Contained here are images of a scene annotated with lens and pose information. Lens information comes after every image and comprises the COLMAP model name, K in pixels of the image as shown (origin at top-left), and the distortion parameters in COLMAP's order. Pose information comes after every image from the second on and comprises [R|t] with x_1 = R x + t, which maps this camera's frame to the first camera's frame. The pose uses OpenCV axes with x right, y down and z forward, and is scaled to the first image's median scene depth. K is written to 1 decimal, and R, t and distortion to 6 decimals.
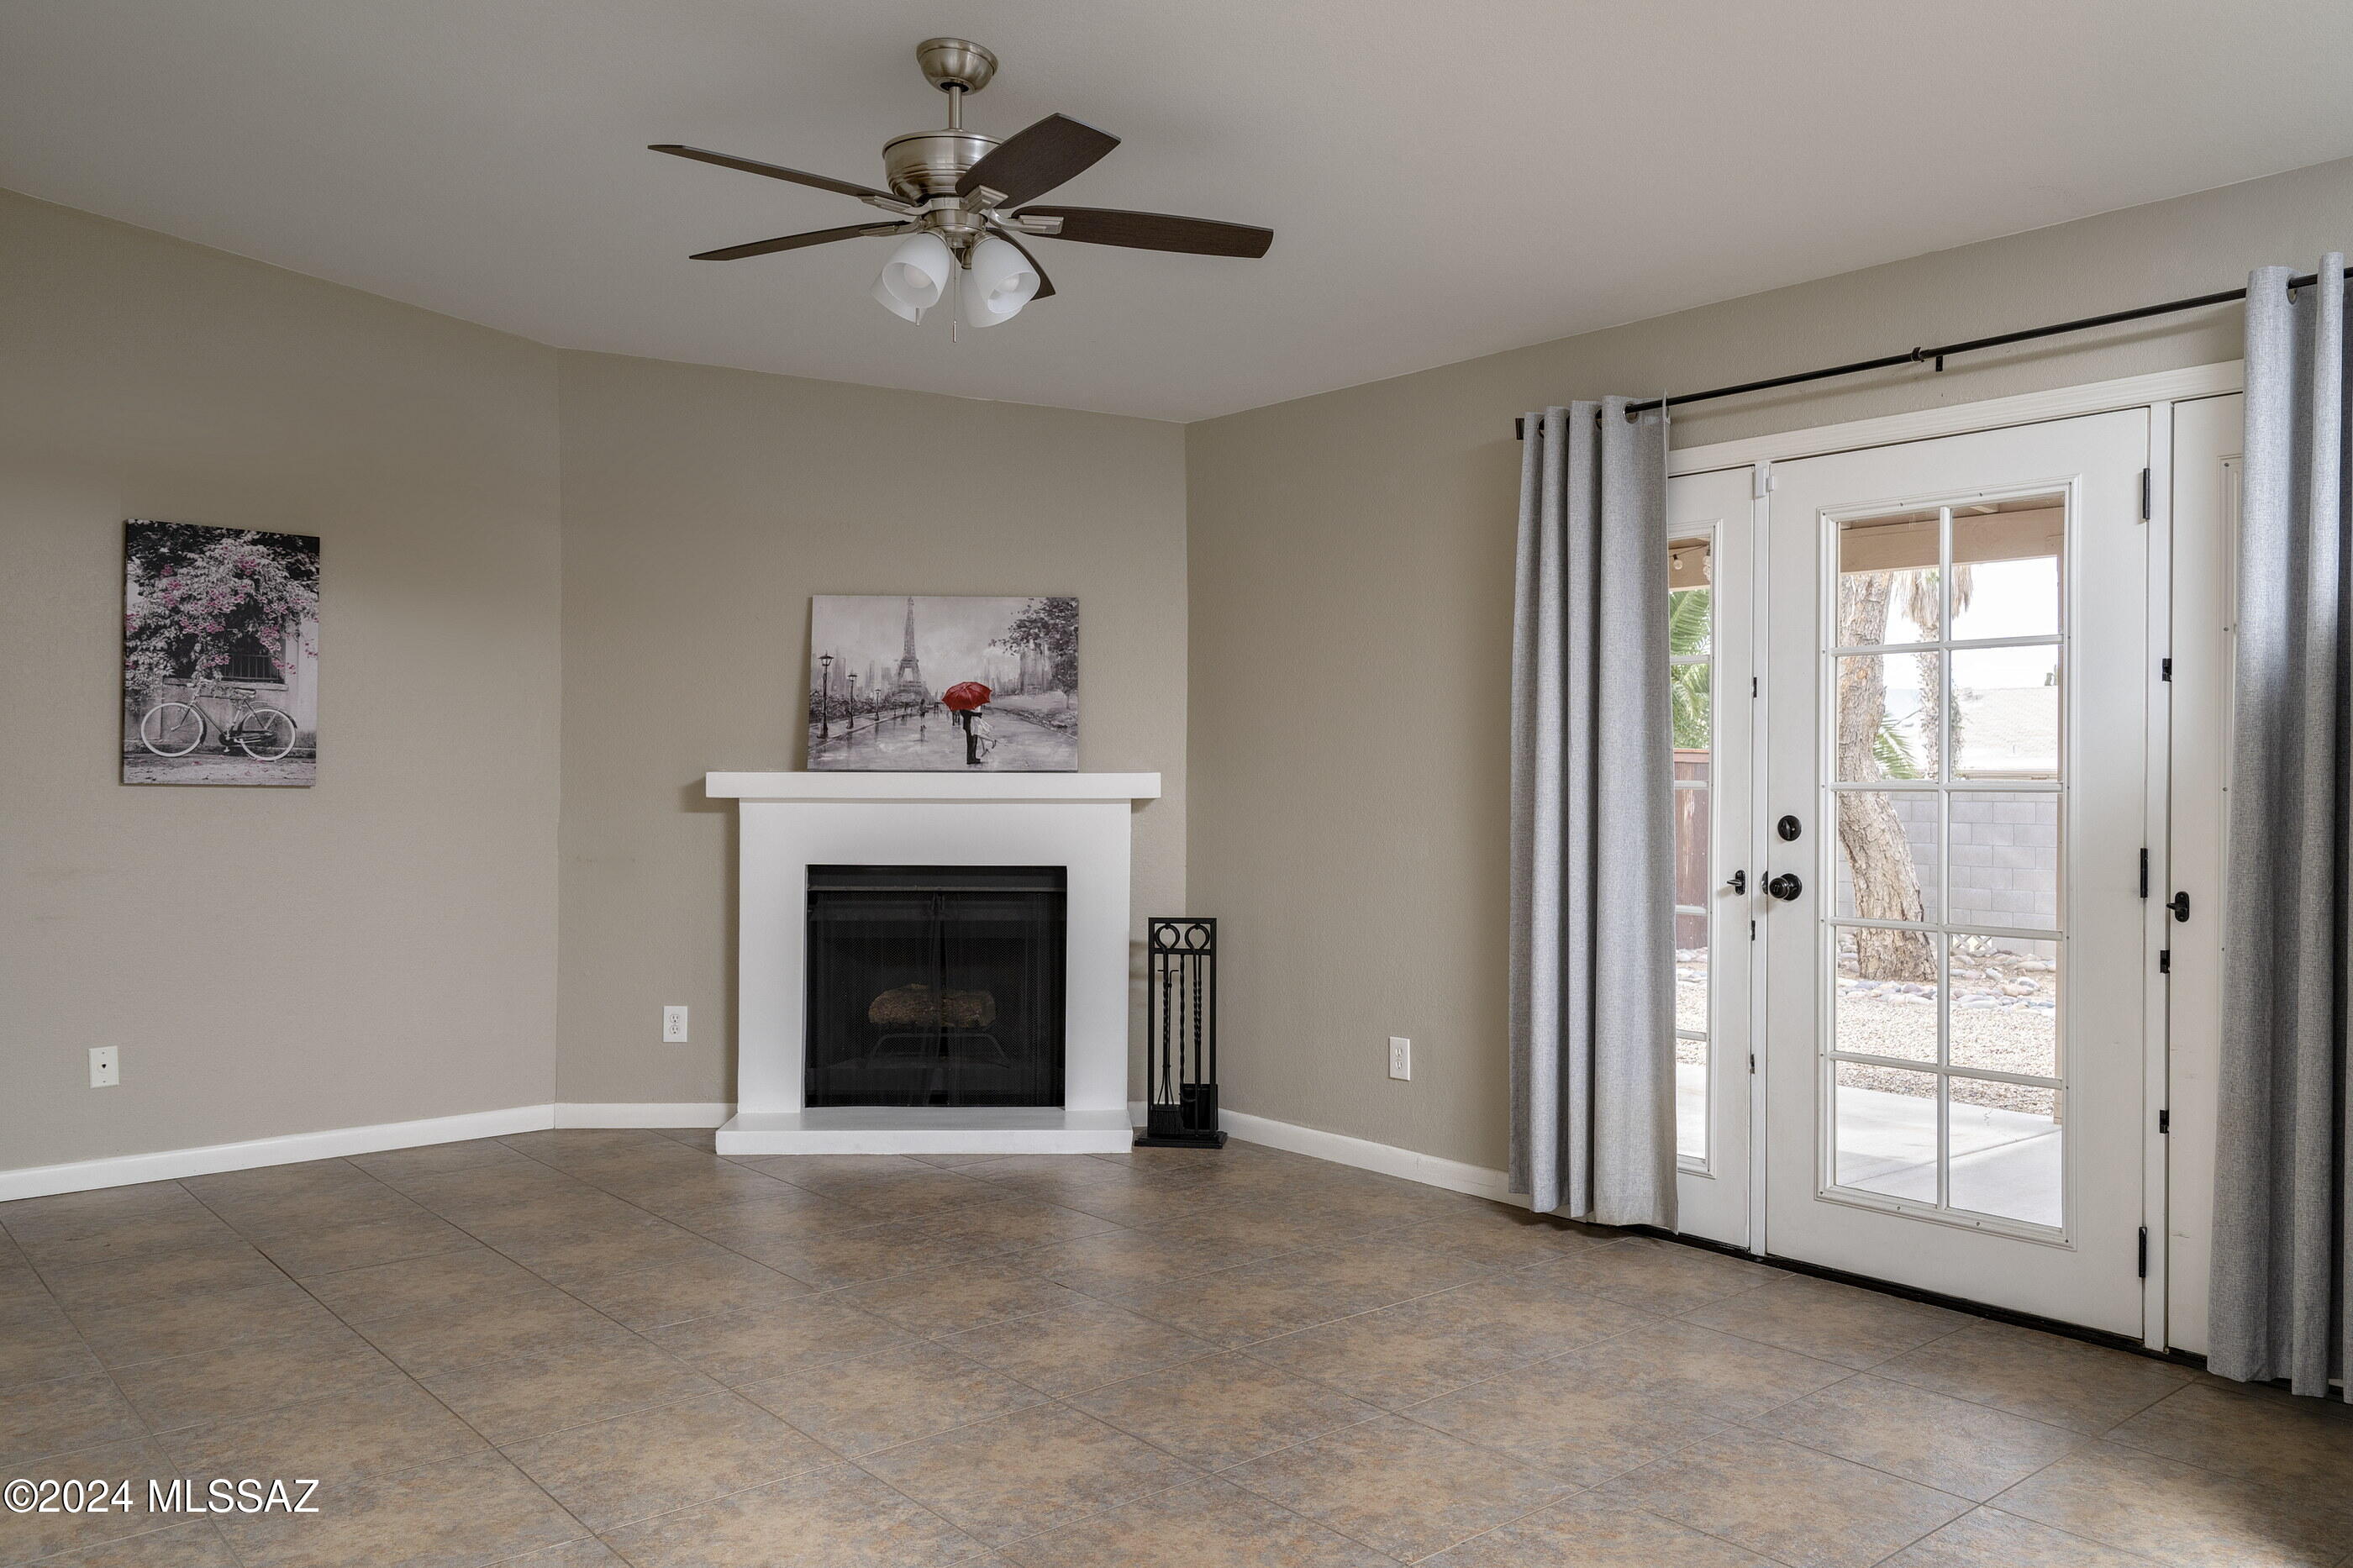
lens RADIAL K [[1740.6, 0, 1161.5], [0, 1740.6, 770.6], [0, 0, 1]] dist [0.004560, 0.000453]
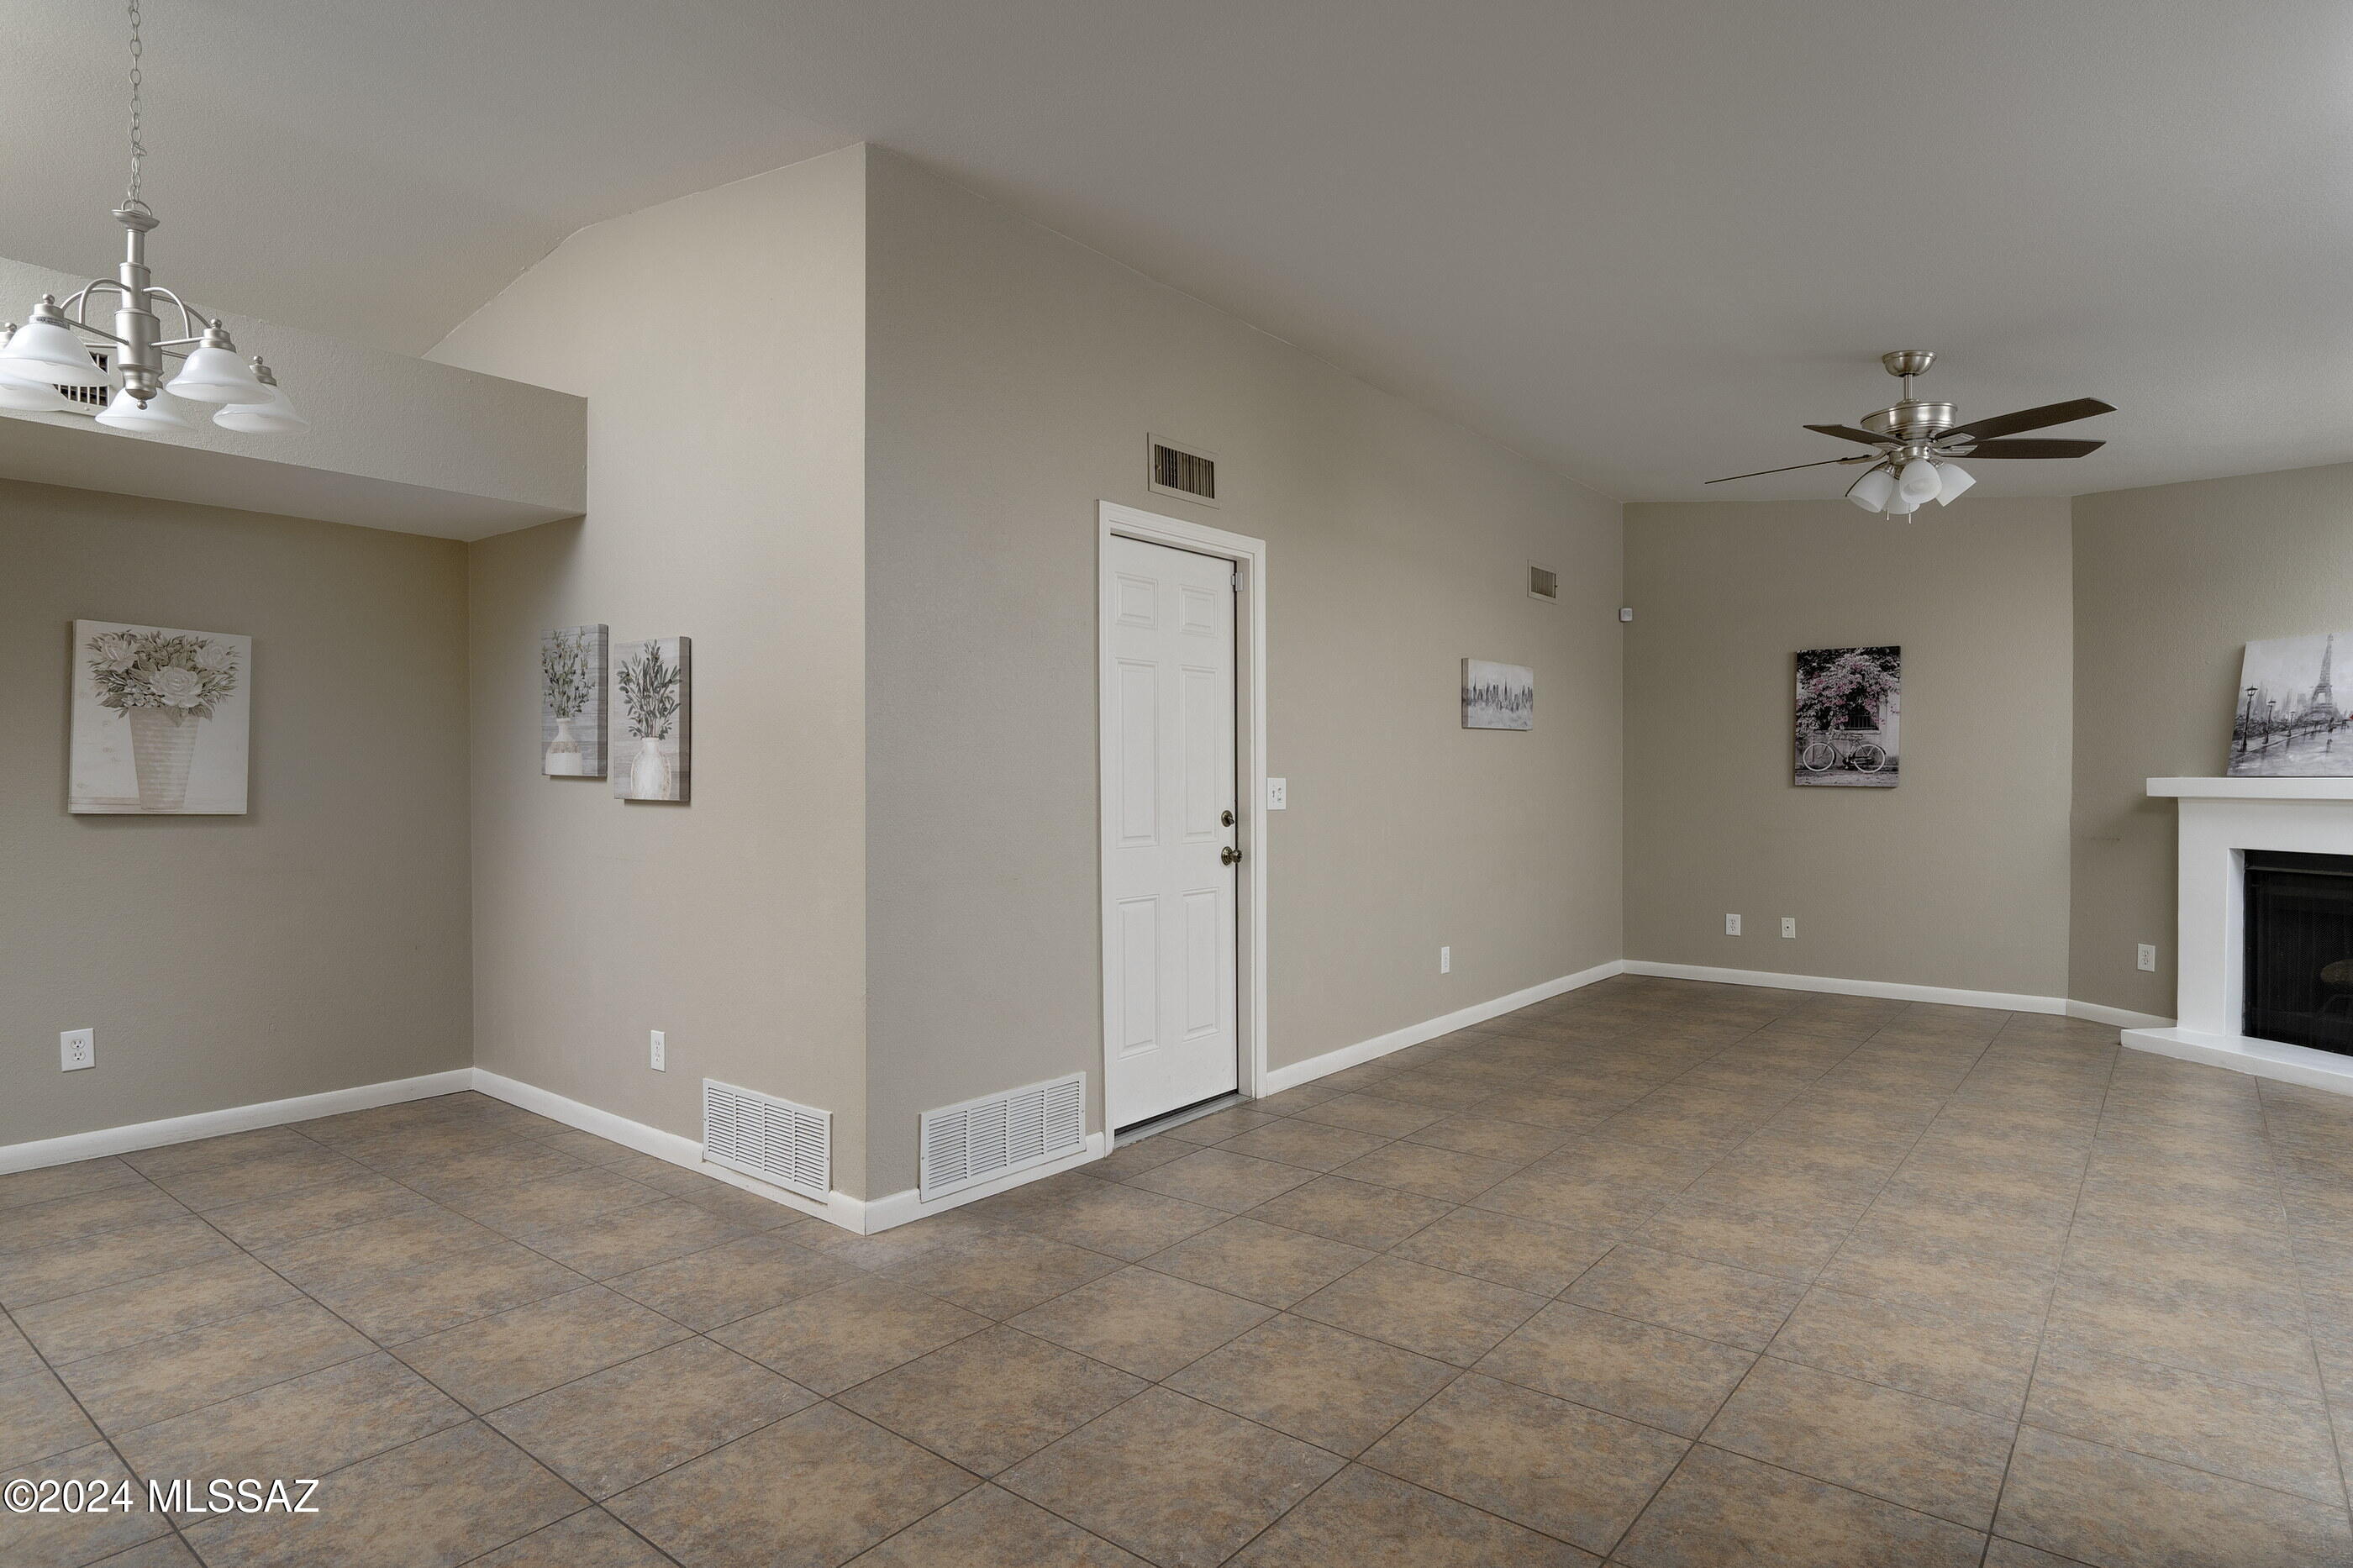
lens RADIAL K [[1231.6, 0, 1150.8], [0, 1231.6, 775.2], [0, 0, 1]] dist [-0.036557, 0.001601]
pose [[0.158427, -0.007056, -0.987345, 0.615538], [0.001003, 0.999975, -0.006985, 0.004710], [0.987370, 0.000116, 0.158430, 0.058724]]
